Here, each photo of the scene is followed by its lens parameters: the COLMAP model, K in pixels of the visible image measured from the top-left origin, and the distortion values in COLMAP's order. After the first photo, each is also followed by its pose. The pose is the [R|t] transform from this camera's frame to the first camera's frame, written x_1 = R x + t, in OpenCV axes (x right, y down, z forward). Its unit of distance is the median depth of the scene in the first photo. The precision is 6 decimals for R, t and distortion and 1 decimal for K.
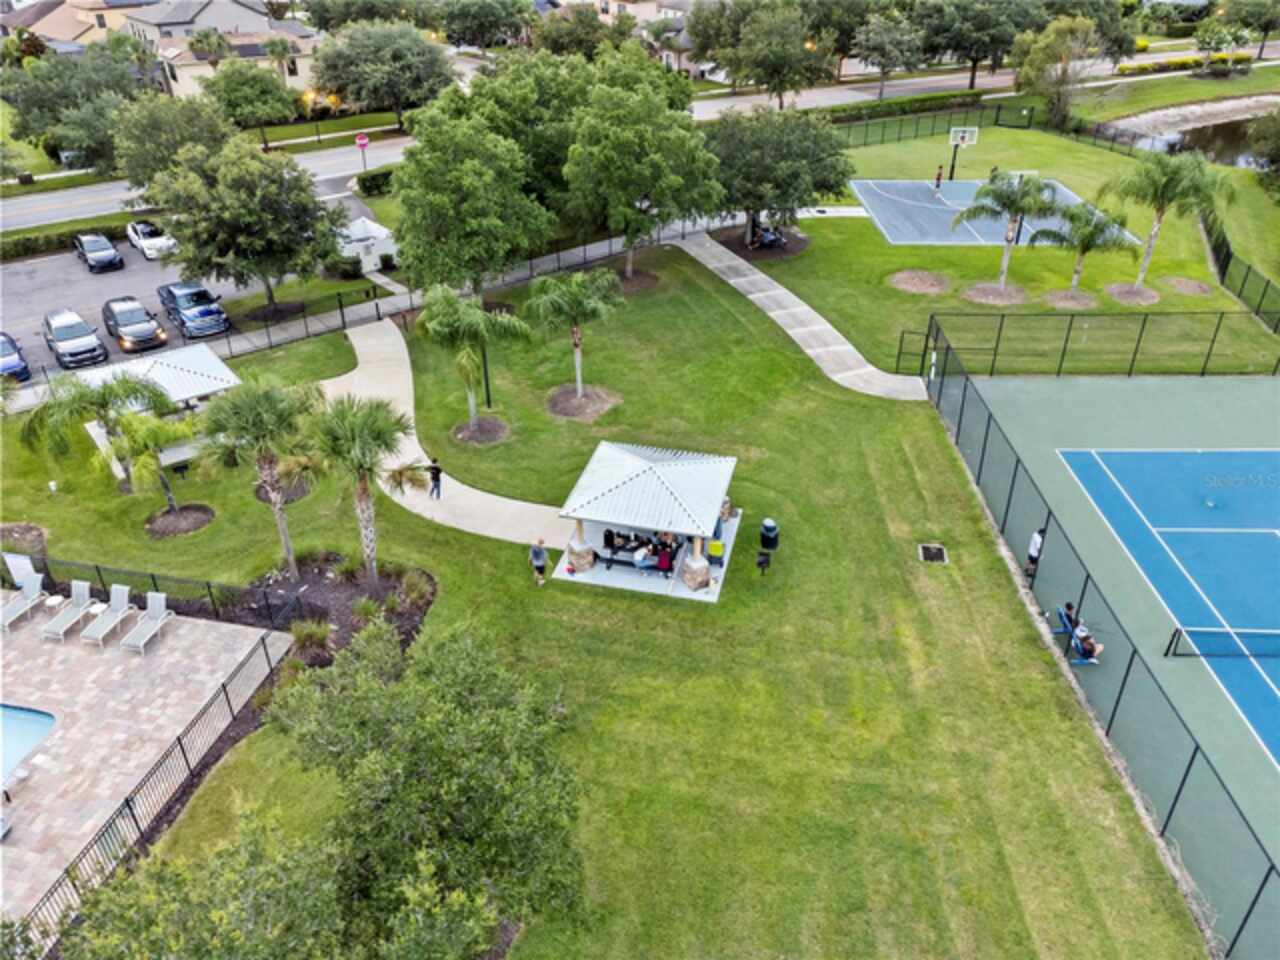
lens RADIAL K [[947.3, 0, 640.0], [0, 947.3, 480.0], [0, 0, 1]] dist [0.005324, 0.006671]
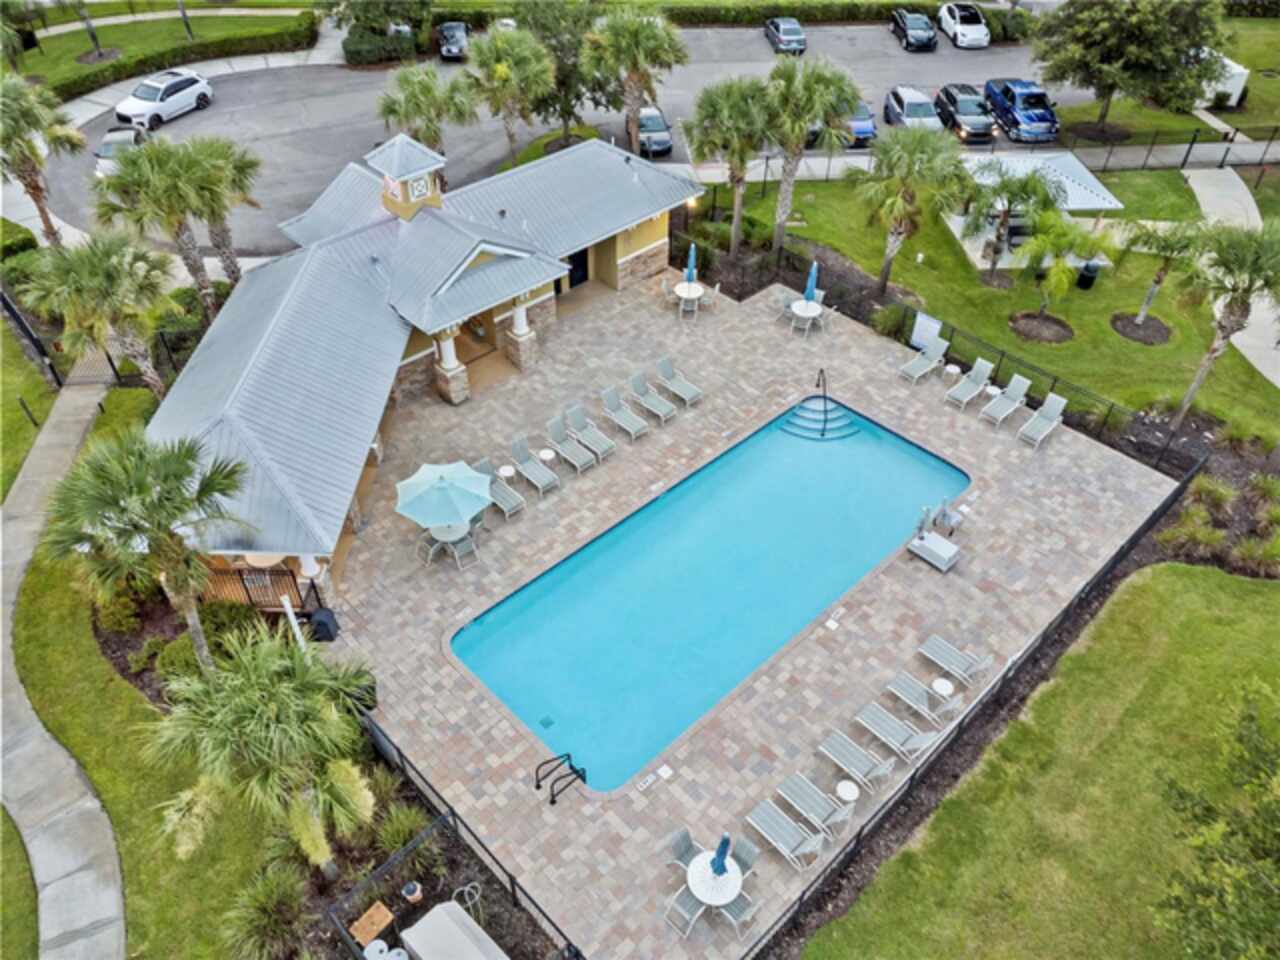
lens RADIAL K [[915.0, 0, 640.0], [0, 915.0, 480.0], [0, 0, 1]] dist [0.023676, 0.003058]
pose [[0.834606, 0.386185, -0.392804, -0.279113], [-0.304359, 0.917651, 0.255504, 0.051048], [0.459128, -0.093692, 0.883415, -0.078245]]
